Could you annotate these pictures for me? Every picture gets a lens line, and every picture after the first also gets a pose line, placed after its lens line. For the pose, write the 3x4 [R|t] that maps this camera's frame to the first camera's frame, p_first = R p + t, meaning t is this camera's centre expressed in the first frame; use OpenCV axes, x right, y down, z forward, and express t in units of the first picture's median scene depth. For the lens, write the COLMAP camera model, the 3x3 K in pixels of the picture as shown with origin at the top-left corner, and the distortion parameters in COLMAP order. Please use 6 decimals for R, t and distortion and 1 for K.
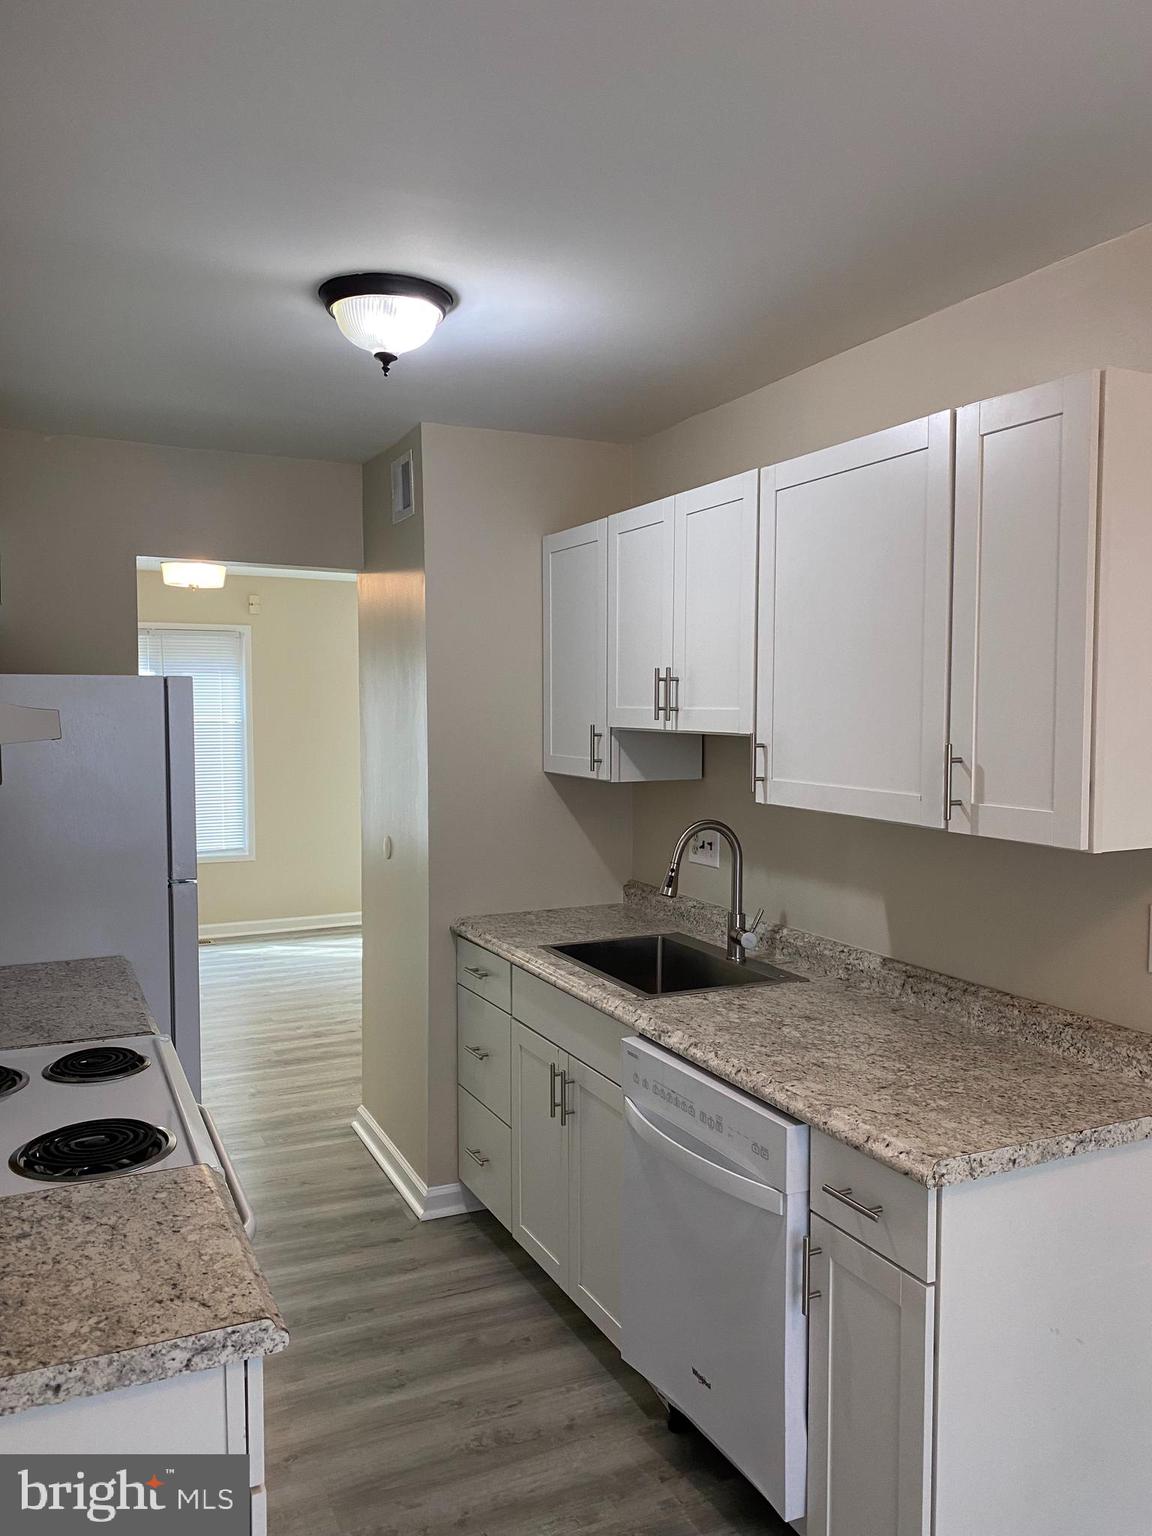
lens RADIAL K [[1168.6, 0, 596.2], [0, 1168.6, 772.9], [0, 0, 1]] dist [0.047050, -0.050094]
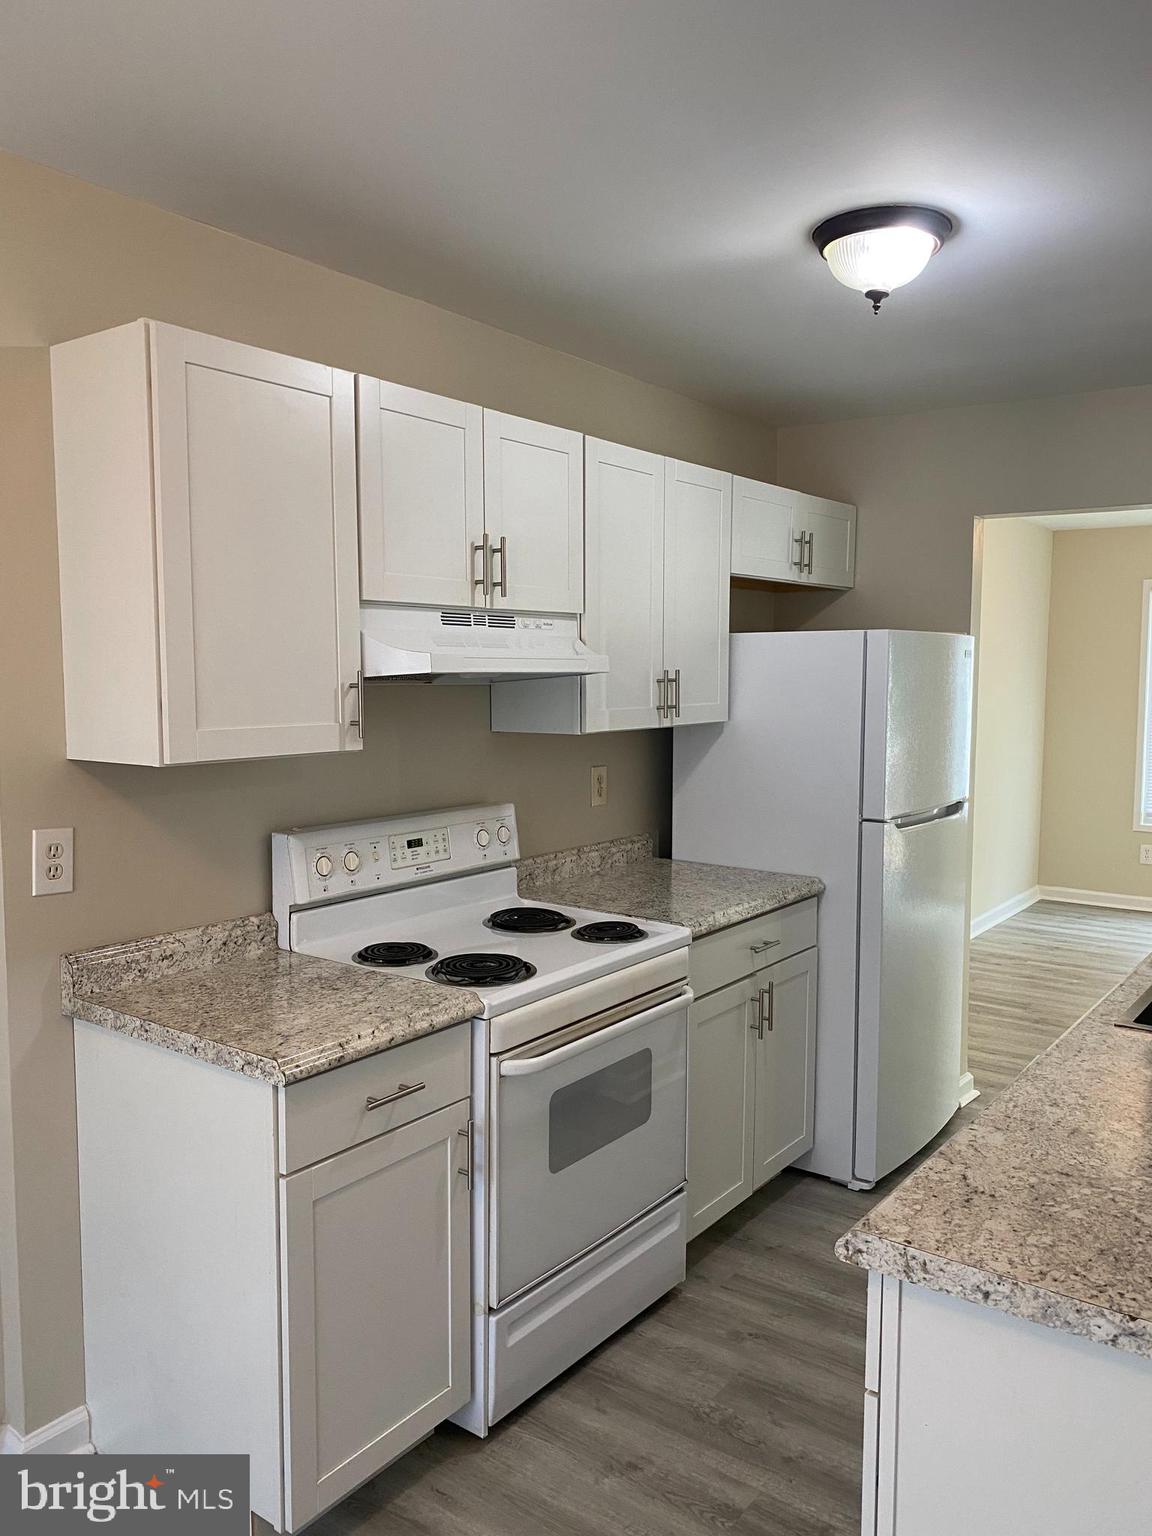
lens RADIAL K [[1168.6, 0, 594.5], [0, 1168.6, 771.8], [0, 0, 1]] dist [0.047050, -0.050094]
pose [[0.467381, 0.078378, -0.880574, 0.623291], [-0.055536, 0.996698, 0.059237, -0.002606], [0.882310, 0.021217, 0.470191, 0.349286]]
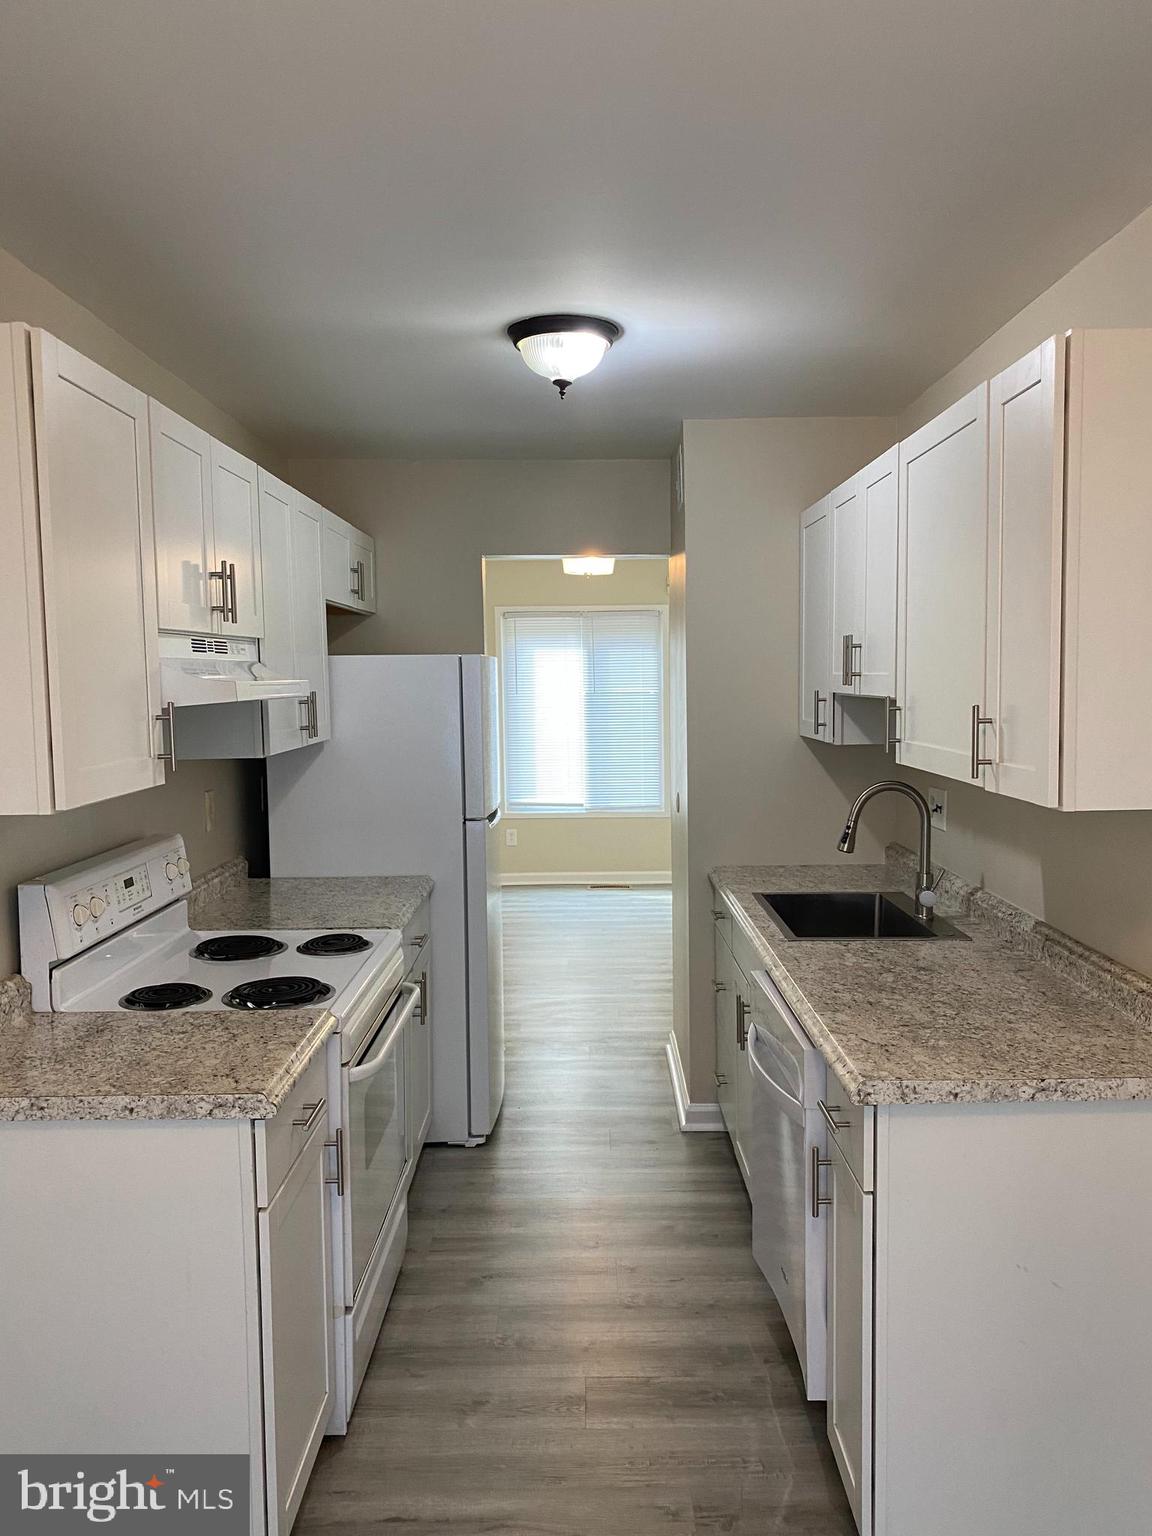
lens RADIAL K [[1168.6, 0, 592.9], [0, 1168.6, 774.6], [0, 0, 1]] dist [0.047050, -0.050094]
pose [[0.902819, 0.023249, -0.429391, 0.381304], [-0.011733, 0.999497, 0.029447, 0.008725], [0.429860, -0.021547, 0.902638, -0.073675]]
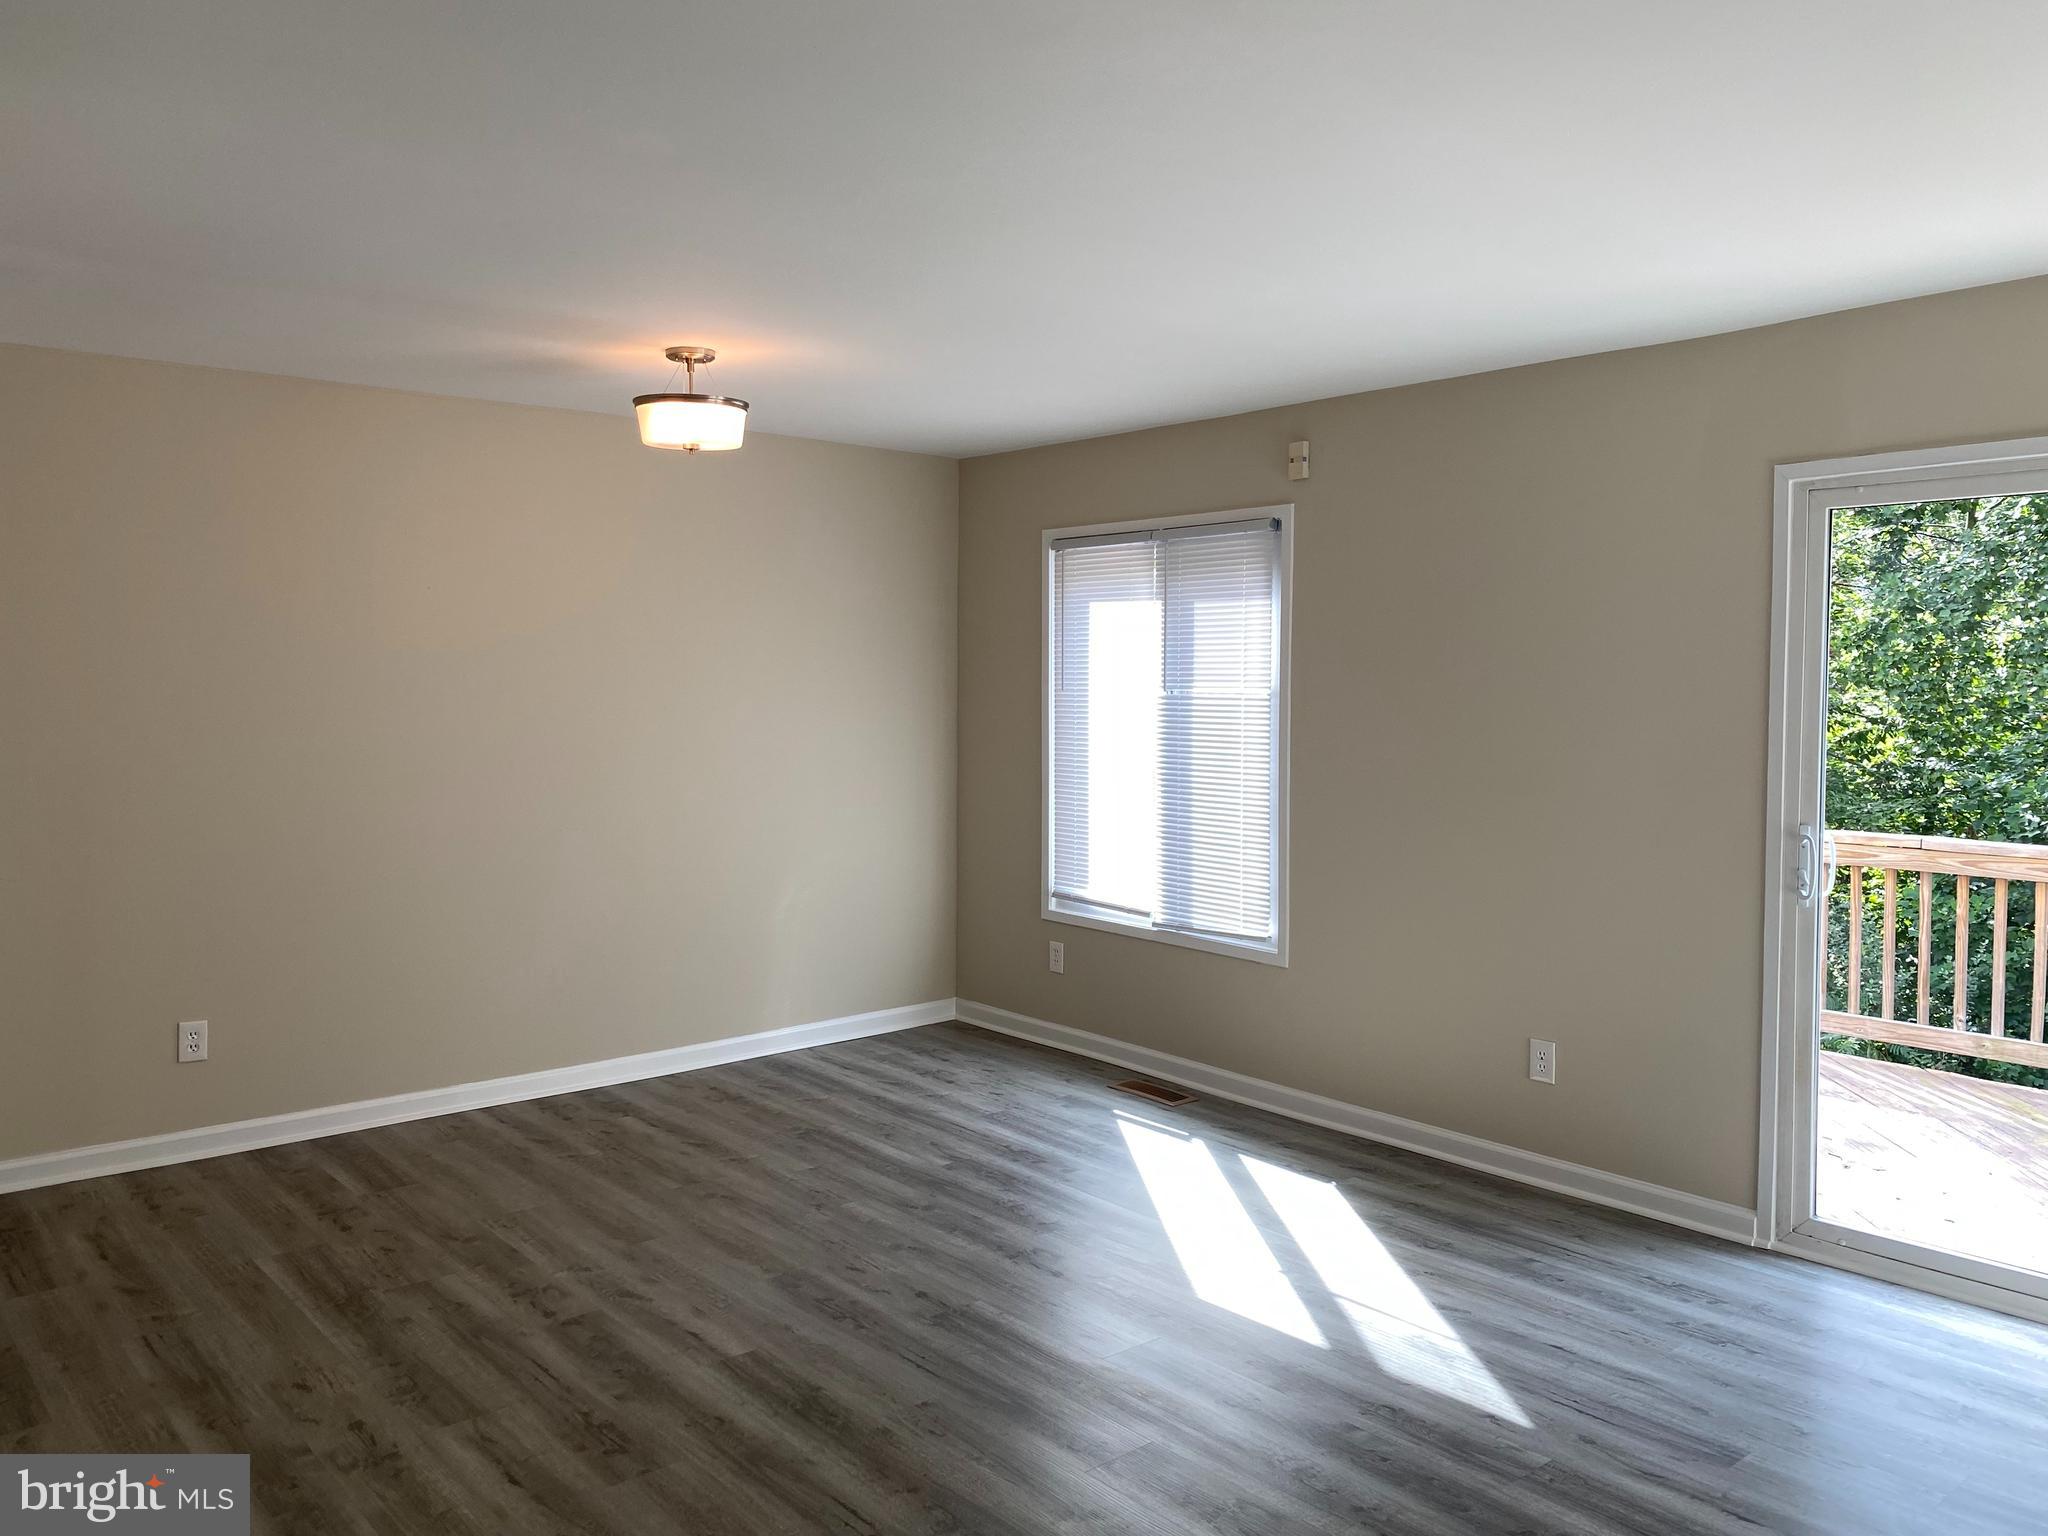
lens RADIAL K [[1558.1, 0, 1005.7], [0, 1558.1, 719.5], [0, 0, 1]] dist [0.047050, -0.050094]
pose [[0.238279, 0.028691, -0.970773, 1.088353], [-0.062792, 0.997927, 0.014081, -0.111692], [0.969165, 0.057602, 0.239586, 2.378953]]
